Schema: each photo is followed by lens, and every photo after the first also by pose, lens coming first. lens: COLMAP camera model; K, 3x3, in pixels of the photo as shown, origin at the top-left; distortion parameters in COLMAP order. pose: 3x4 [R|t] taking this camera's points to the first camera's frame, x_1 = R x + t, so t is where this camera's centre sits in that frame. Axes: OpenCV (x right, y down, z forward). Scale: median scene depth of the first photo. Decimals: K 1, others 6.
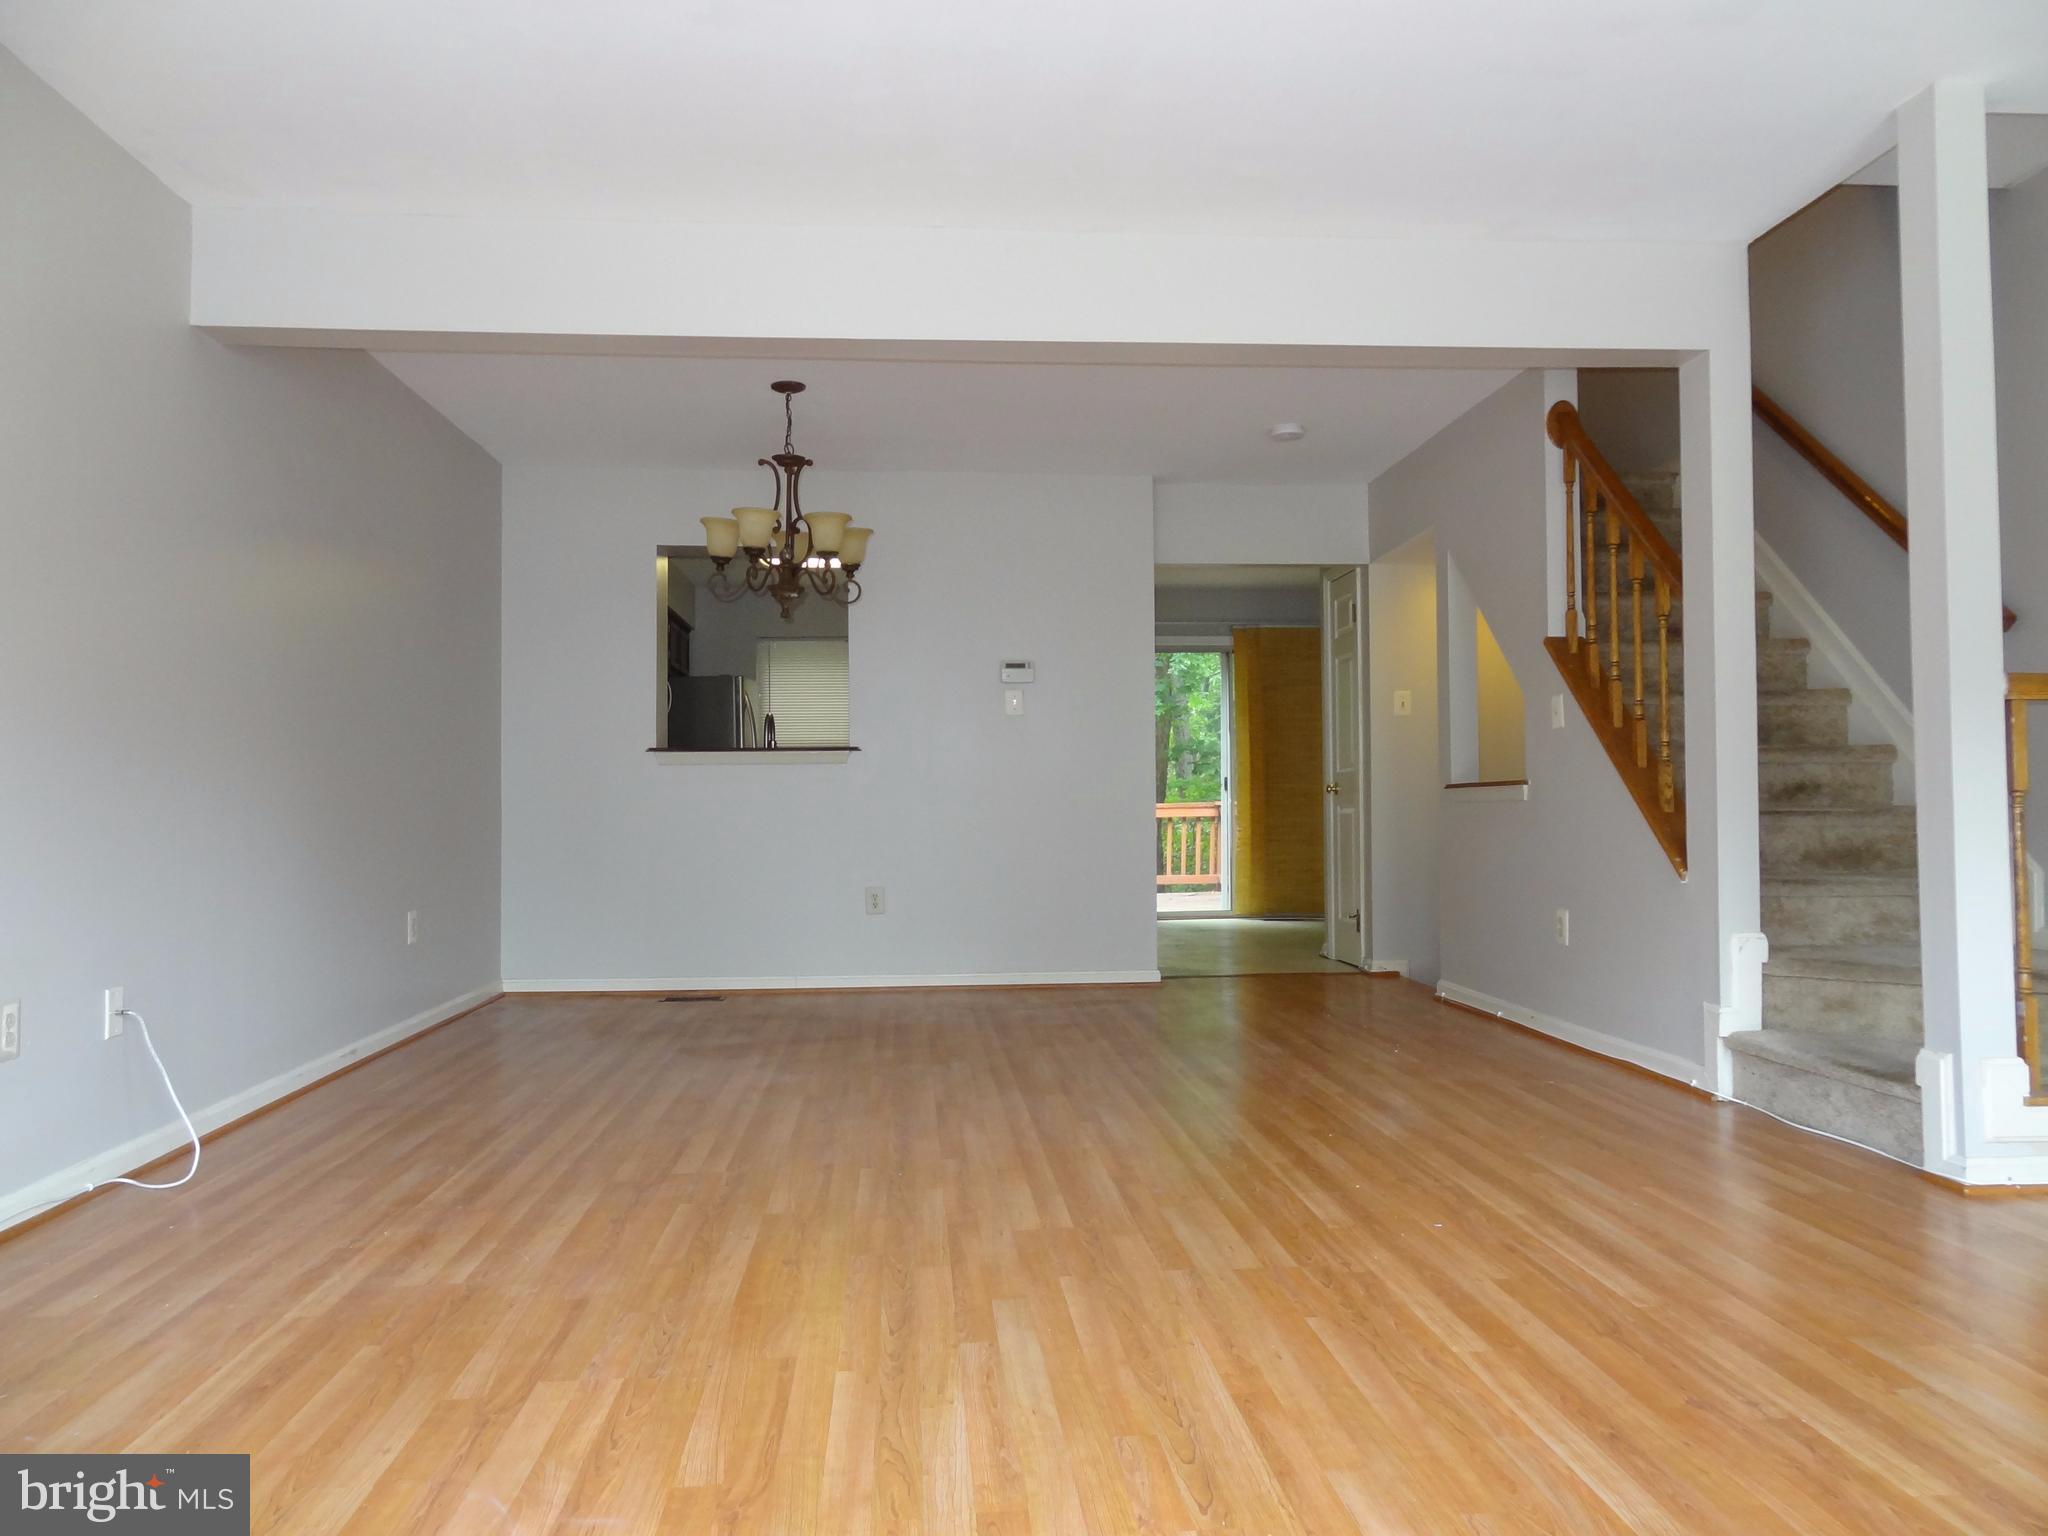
lens RADIAL K [[1434.0, 0, 1025.2], [0, 1434.0, 751.0], [0, 0, 1]] dist [0.003019, 0.014684]
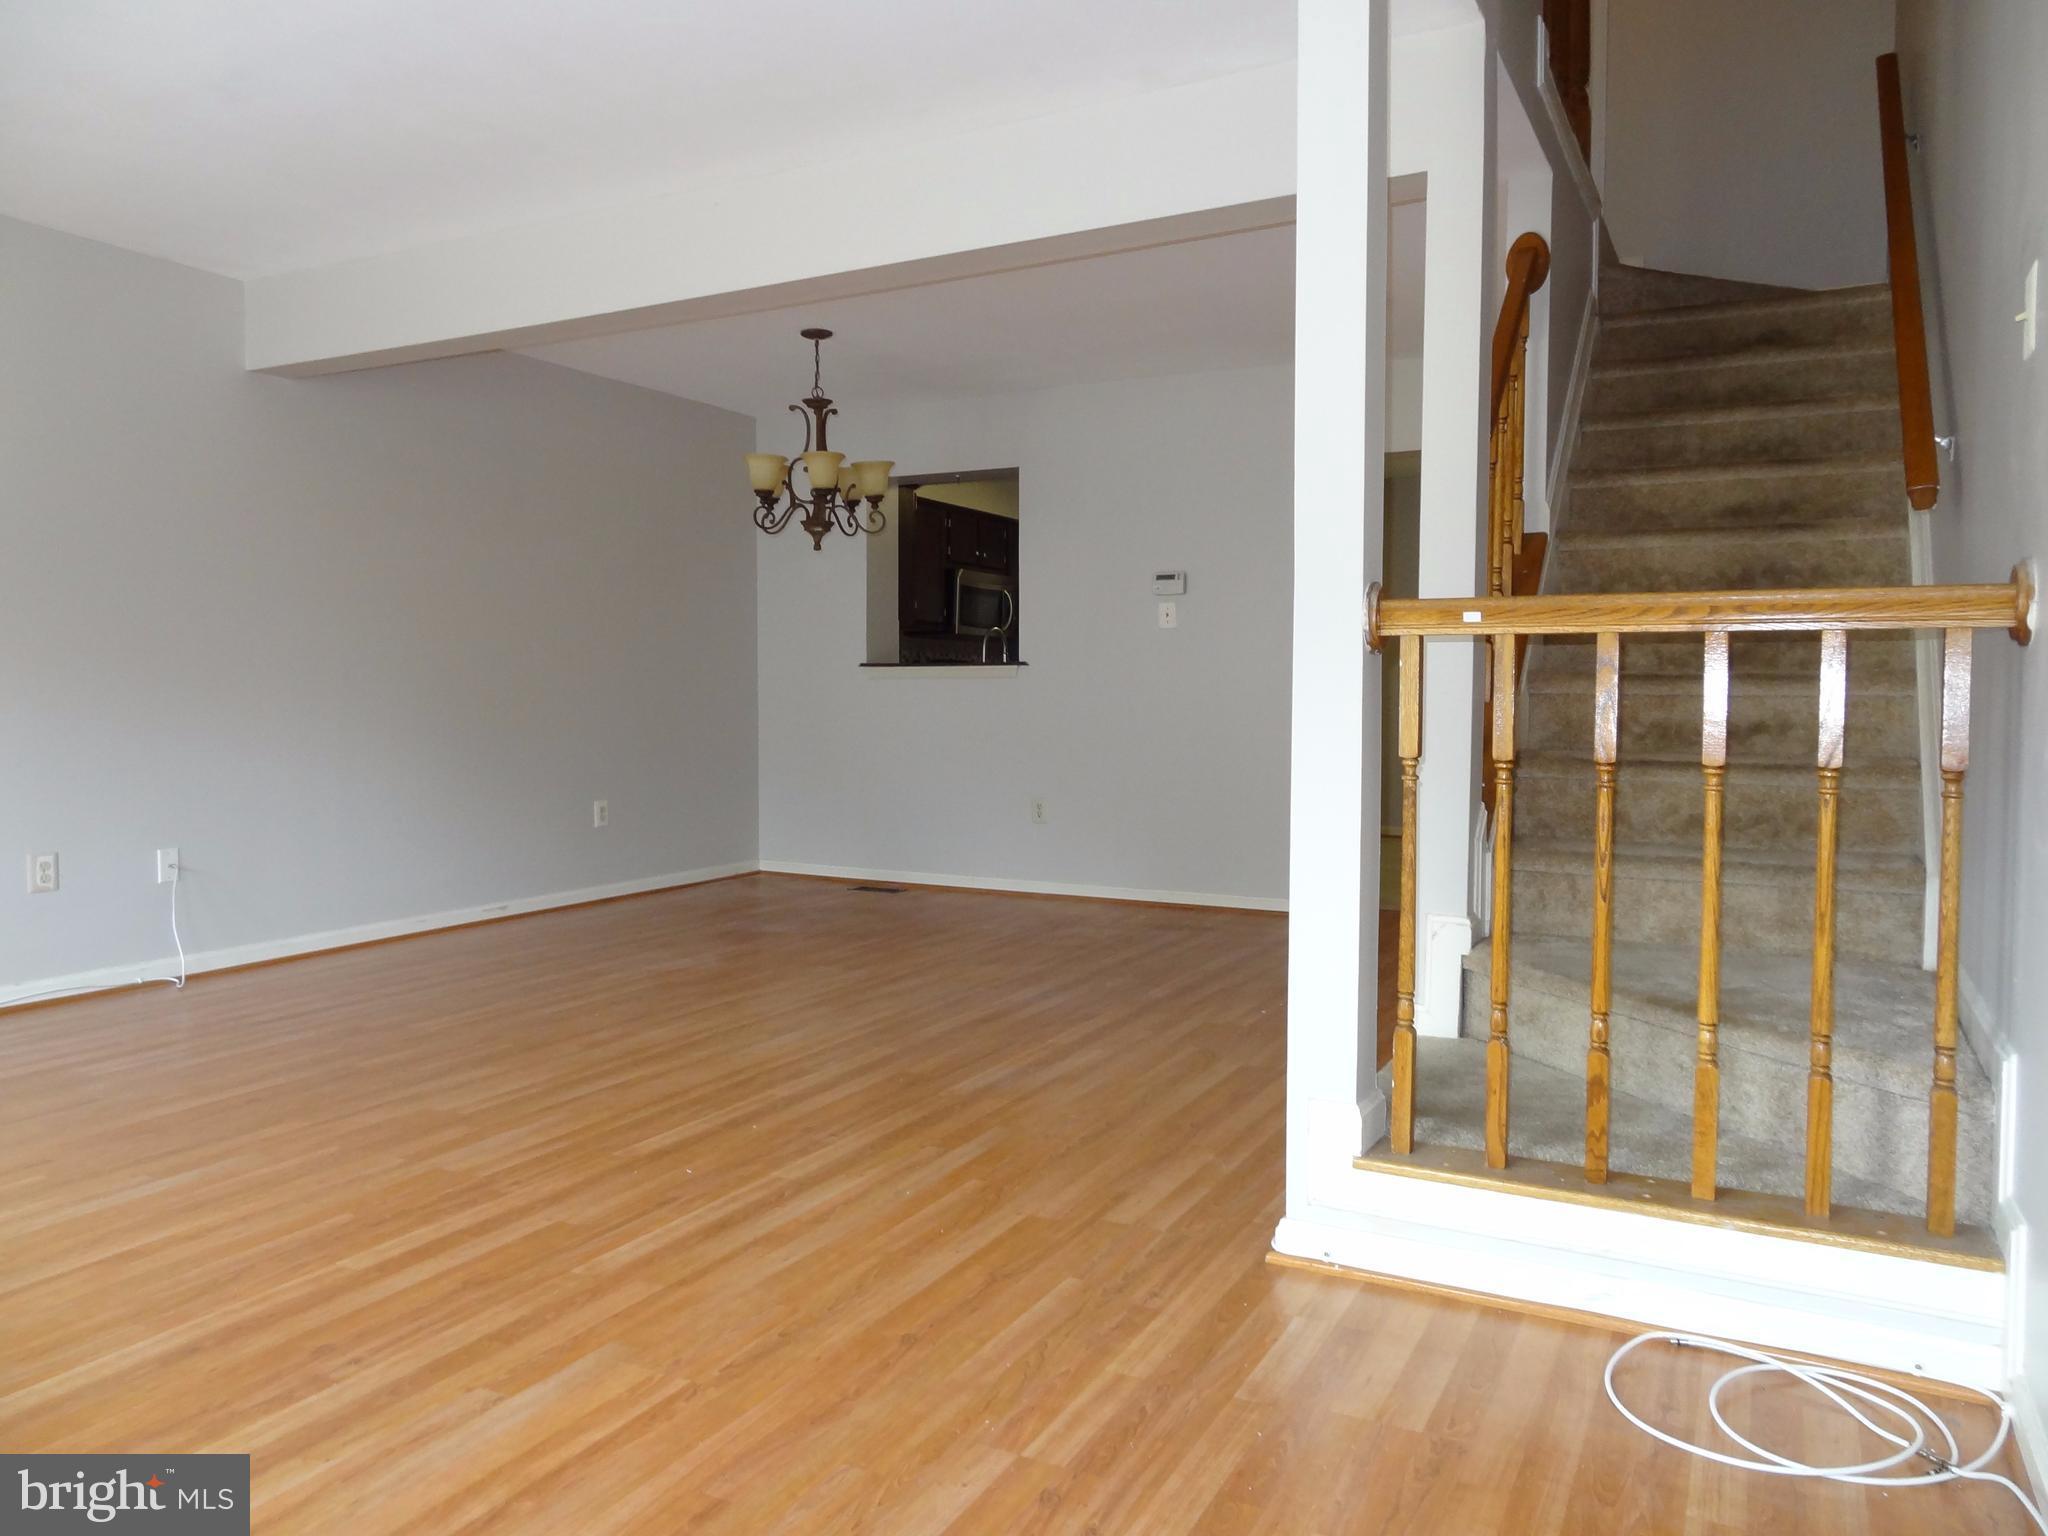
lens RADIAL K [[1425.2, 0, 1026.7], [0, 1425.2, 760.0], [0, 0, 1]] dist [-0.004243, 0.014383]
pose [[0.846135, 0.033403, -0.531920, 0.821698], [0.012779, 0.996476, 0.082903, -0.033021], [0.532815, -0.076944, 0.842727, 0.241145]]
